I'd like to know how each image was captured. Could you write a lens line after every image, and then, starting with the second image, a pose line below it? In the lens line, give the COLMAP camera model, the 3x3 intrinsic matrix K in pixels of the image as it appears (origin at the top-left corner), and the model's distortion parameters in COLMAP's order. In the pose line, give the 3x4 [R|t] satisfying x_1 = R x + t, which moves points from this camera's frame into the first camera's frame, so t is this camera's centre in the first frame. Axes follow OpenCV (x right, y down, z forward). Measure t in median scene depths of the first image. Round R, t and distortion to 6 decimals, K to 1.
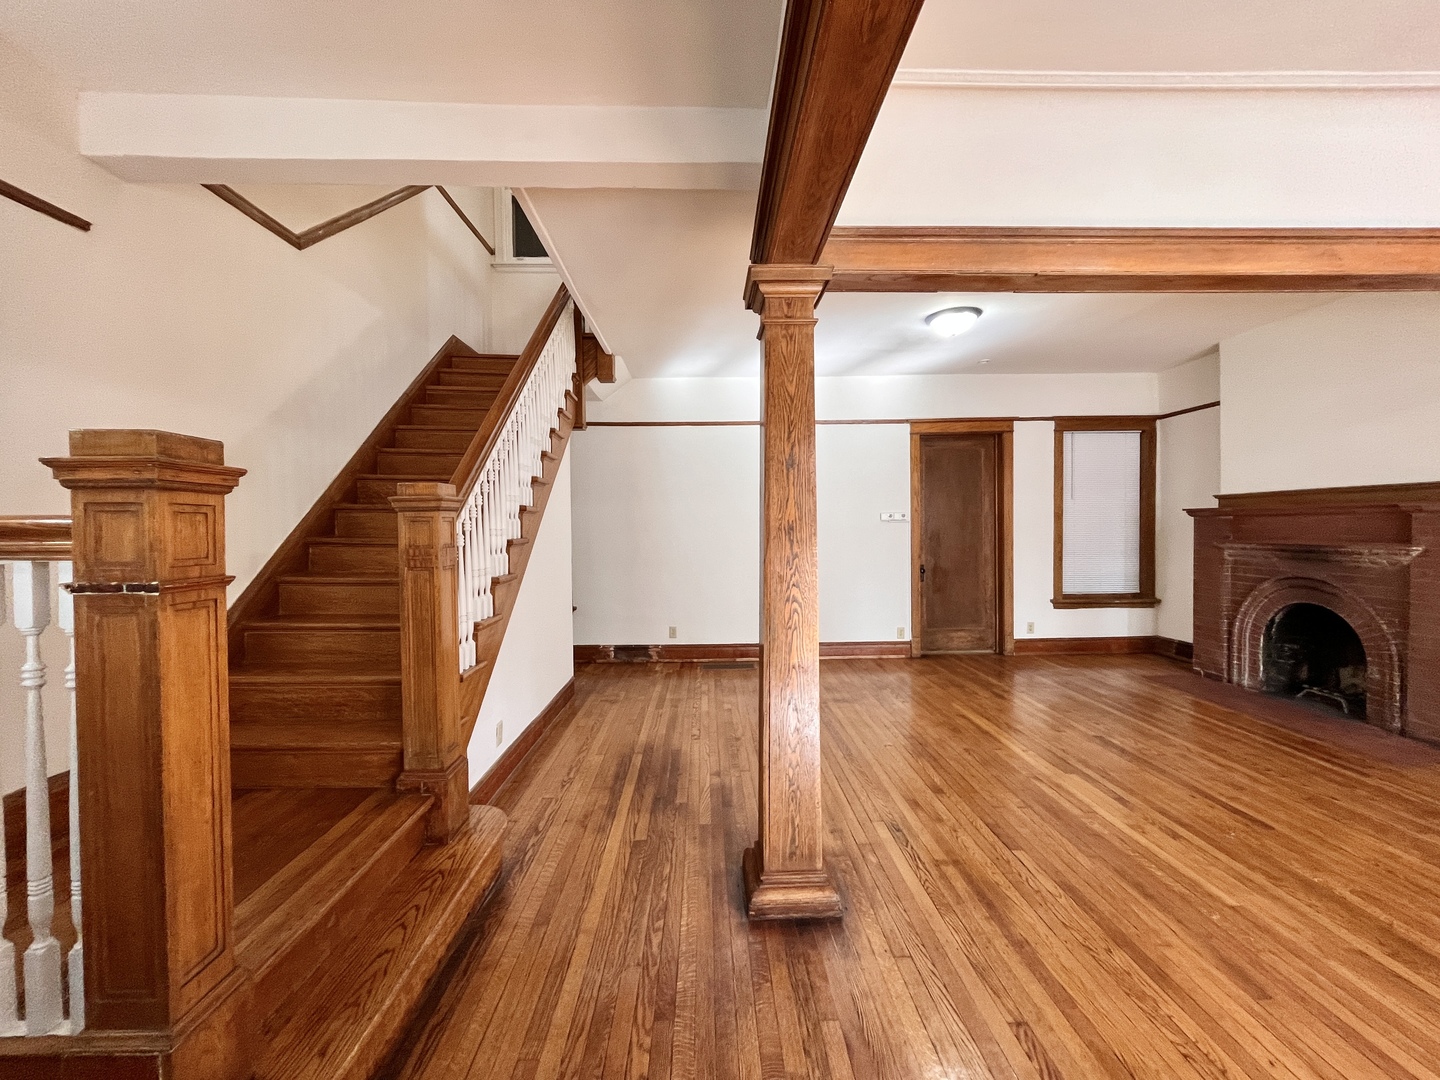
lens RADIAL K [[588.2, 0, 720.0], [0, 588.2, 540.0], [0, 0, 1]] dist [0.001440, -0.000038]
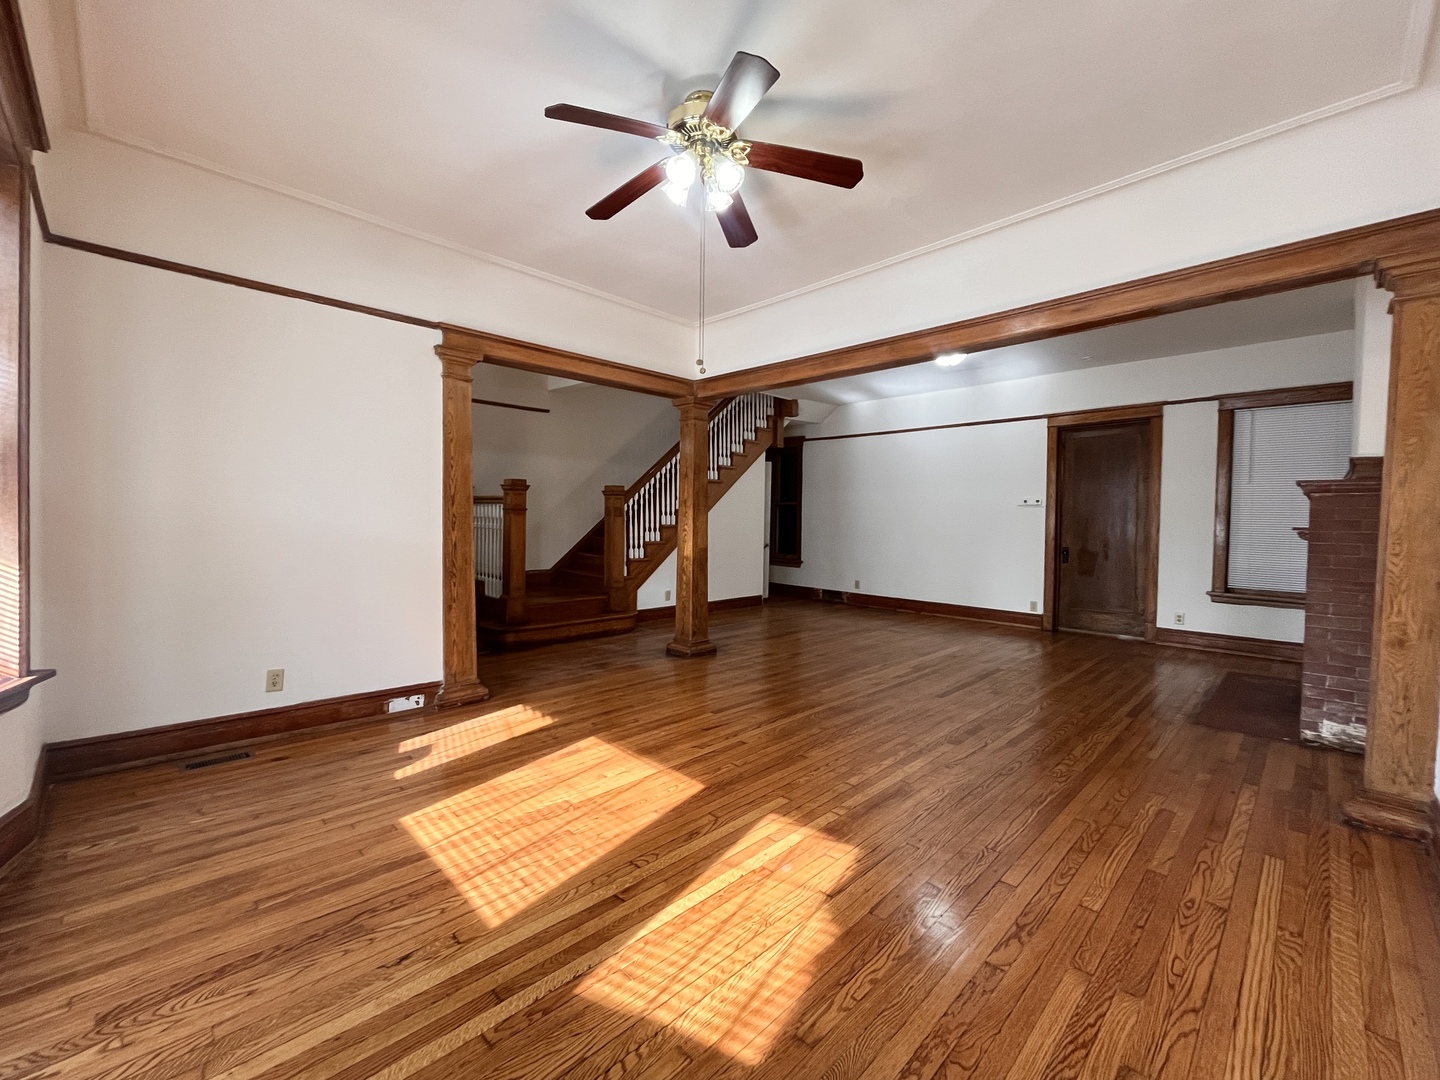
lens RADIAL K [[602.0, 0, 720.0], [0, 602.0, 540.0], [0, 0, 1]] dist [-0.000406, 0.000414]
pose [[0.693189, 0.049955, -0.719023, 1.372646], [-0.040865, 0.998714, 0.029990, 0.041771], [0.719597, 0.008594, 0.694339, -0.441067]]
